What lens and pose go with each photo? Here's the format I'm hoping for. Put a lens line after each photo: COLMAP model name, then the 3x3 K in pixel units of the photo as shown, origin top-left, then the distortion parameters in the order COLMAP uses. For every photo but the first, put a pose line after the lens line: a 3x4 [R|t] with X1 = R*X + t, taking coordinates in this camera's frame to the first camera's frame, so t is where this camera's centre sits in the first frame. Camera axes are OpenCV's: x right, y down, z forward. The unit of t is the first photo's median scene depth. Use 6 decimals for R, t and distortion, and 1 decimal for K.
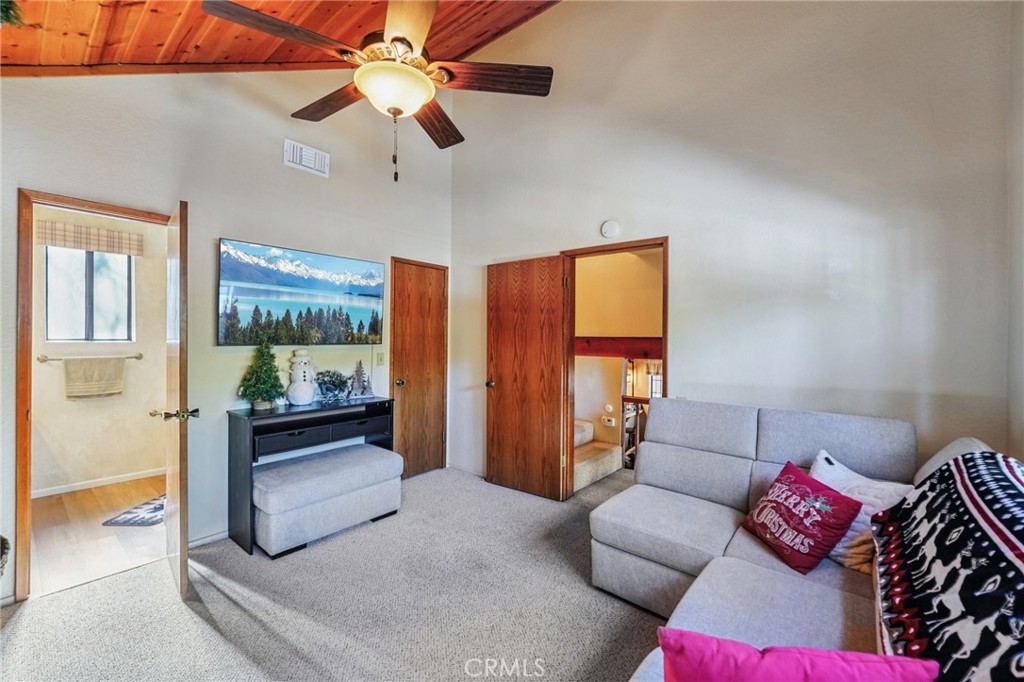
lens RADIAL K [[408.3, 0, 511.2], [0, 408.3, 328.6], [0, 0, 1]] dist [-0.011963, -0.000155]
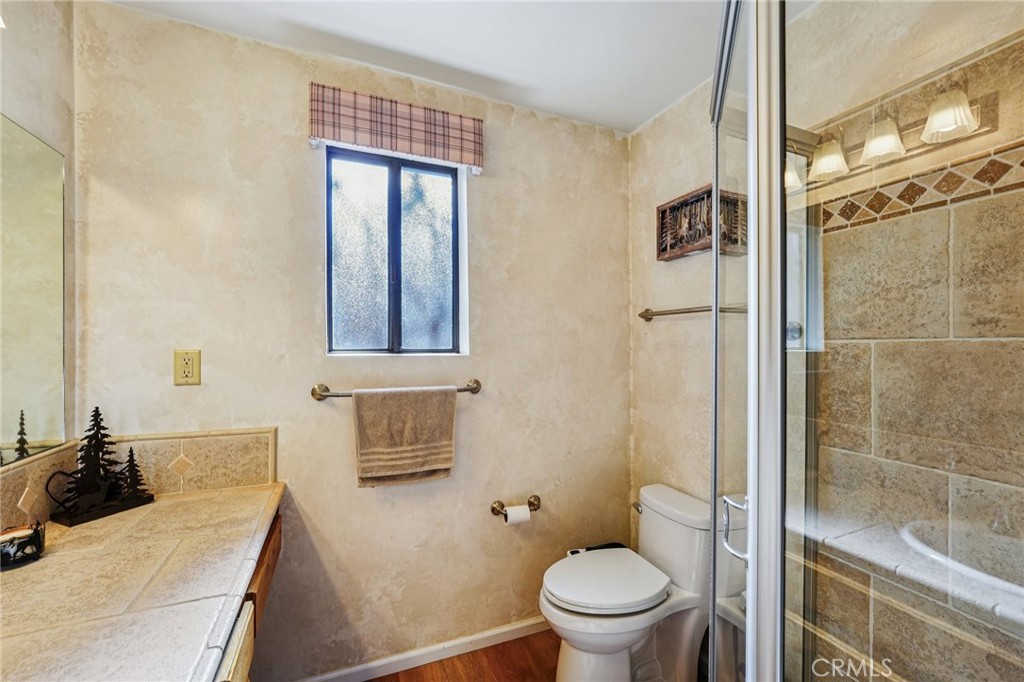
lens RADIAL K [[412.0, 0, 512.0], [0, 412.0, 341.0], [0, 0, 1]] dist [0.000240, -0.000047]
pose [[0.875447, -0.007019, -0.483264, -0.702853], [0.005456, 0.999974, -0.004639, 0.019547], [0.483284, 0.001424, 0.875462, 0.650402]]
